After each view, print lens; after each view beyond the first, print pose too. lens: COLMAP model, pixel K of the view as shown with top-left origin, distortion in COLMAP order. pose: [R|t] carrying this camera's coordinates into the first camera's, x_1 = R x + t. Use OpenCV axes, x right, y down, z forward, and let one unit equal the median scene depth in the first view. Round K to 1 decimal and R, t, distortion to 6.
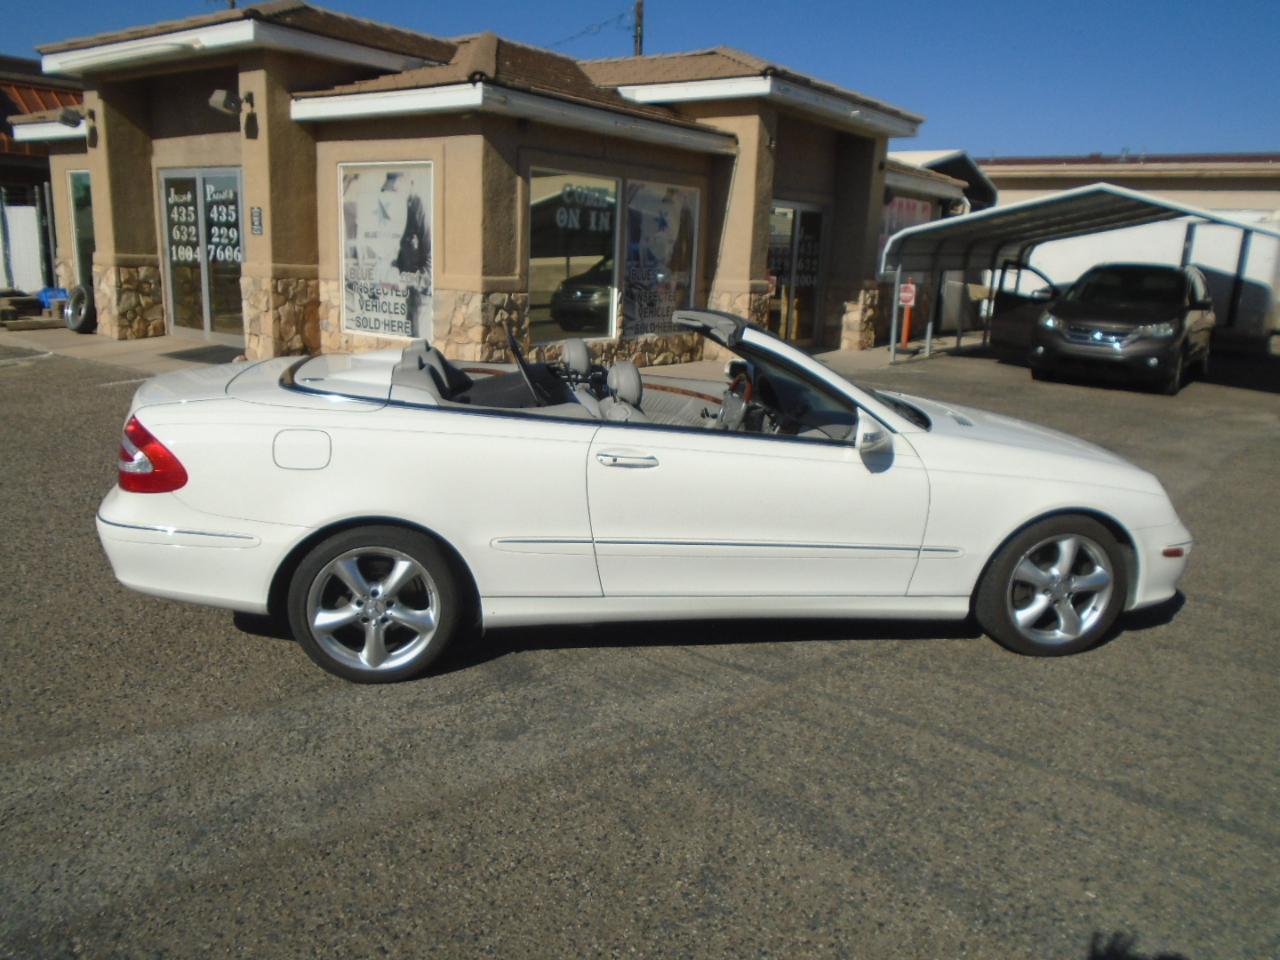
lens RADIAL K [[989.6, 0, 634.4], [0, 989.6, 480.6], [0, 0, 1]] dist [-0.000926, 0.000184]
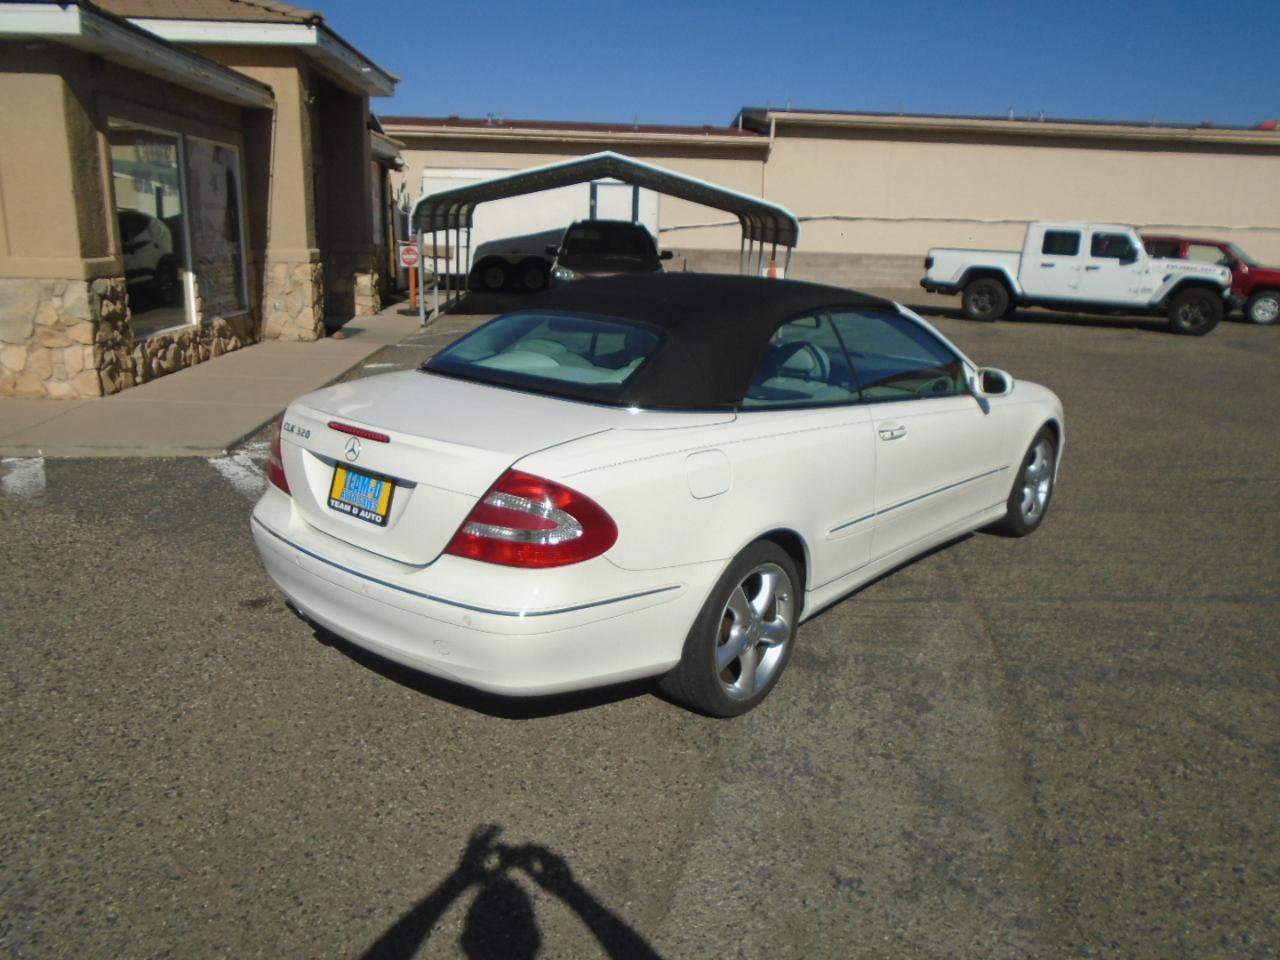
lens RADIAL K [[985.9, 0, 635.9], [0, 985.9, 480.0], [0, 0, 1]] dist [-0.005241, 0.000821]
pose [[0.763832, -0.183482, 0.618785, -0.763944], [0.155720, 0.982808, 0.099199, -0.102299], [-0.626348, 0.020586, 0.779272, 0.294710]]
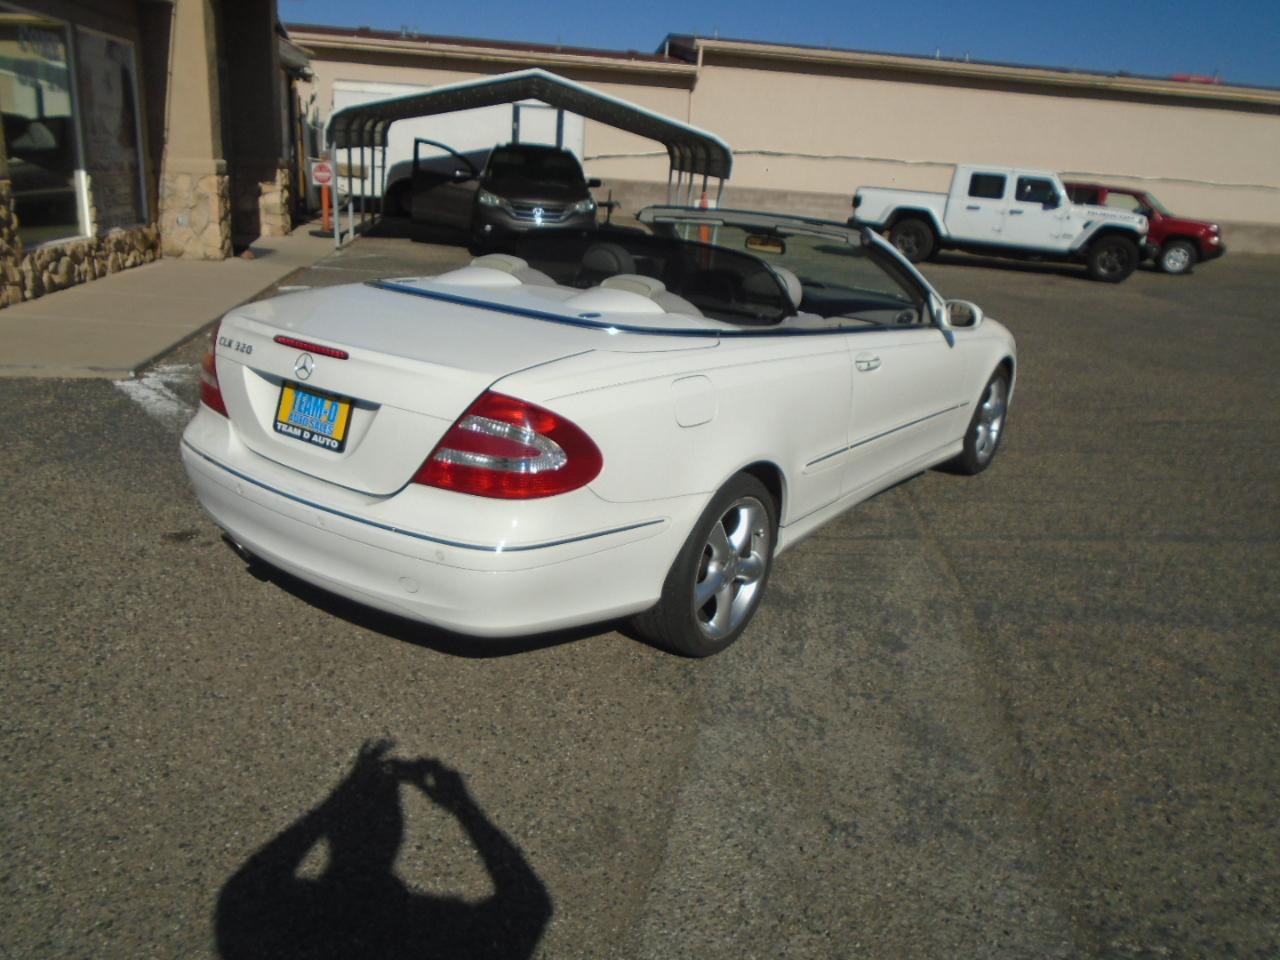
lens RADIAL K [[988.6, 0, 634.3], [0, 988.6, 477.7], [0, 0, 1]] dist [0.006823, -0.006079]
pose [[0.709193, -0.211885, 0.672421, -0.772467], [0.129786, 0.976706, 0.170883, -0.096705], [-0.692965, -0.033919, 0.720173, 0.361516]]
